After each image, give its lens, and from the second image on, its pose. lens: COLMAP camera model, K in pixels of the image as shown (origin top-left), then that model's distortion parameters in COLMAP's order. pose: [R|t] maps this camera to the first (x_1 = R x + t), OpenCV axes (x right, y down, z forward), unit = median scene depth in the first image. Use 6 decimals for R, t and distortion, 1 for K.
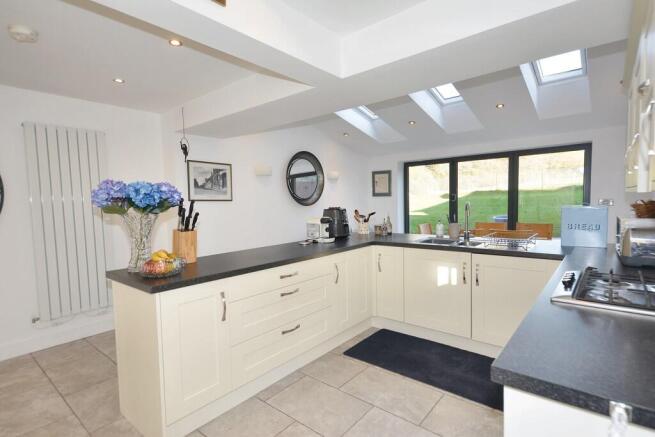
lens RADIAL K [[331.0, 0, 330.3], [0, 331.0, 221.0], [0, 0, 1]] dist [0.040962, 0.000145]
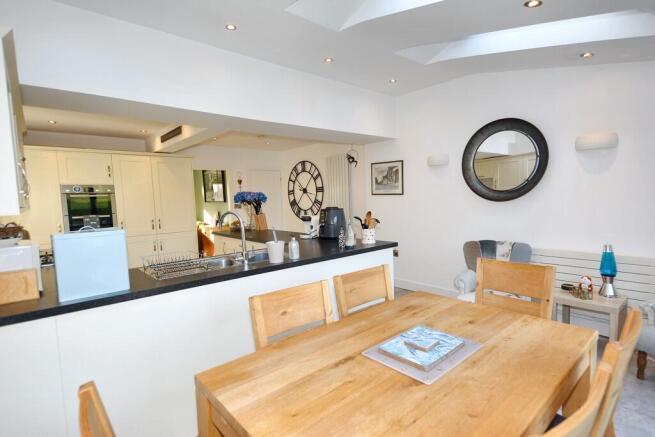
lens RADIAL K [[331.0, 0, 330.3], [0, 331.0, 221.0], [0, 0, 1]] dist [0.040962, 0.000145]
pose [[-0.127583, 0.103786, -0.986383, 0.828384], [-0.021474, 0.993988, 0.107363, -0.087184], [0.991595, 0.034879, -0.124587, 0.926645]]
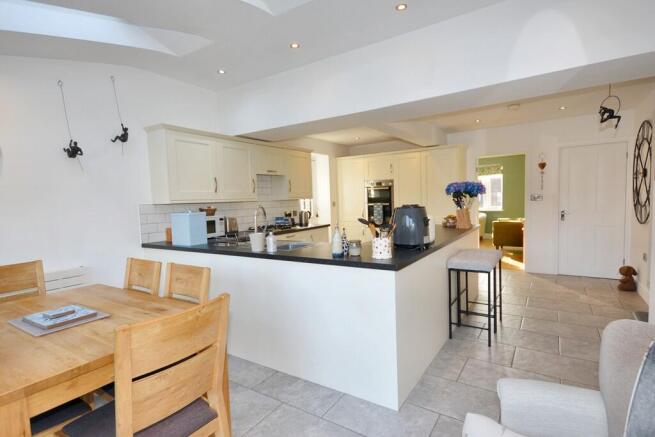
lens RADIAL K [[331.0, 0, 330.3], [0, 331.0, 221.0], [0, 0, 1]] dist [0.040962, 0.000145]
pose [[-0.988314, 0.069811, -0.135503, 0.246863], [0.052145, 0.990167, 0.129805, -0.092320], [0.143232, 0.121223, -0.982237, 1.417592]]
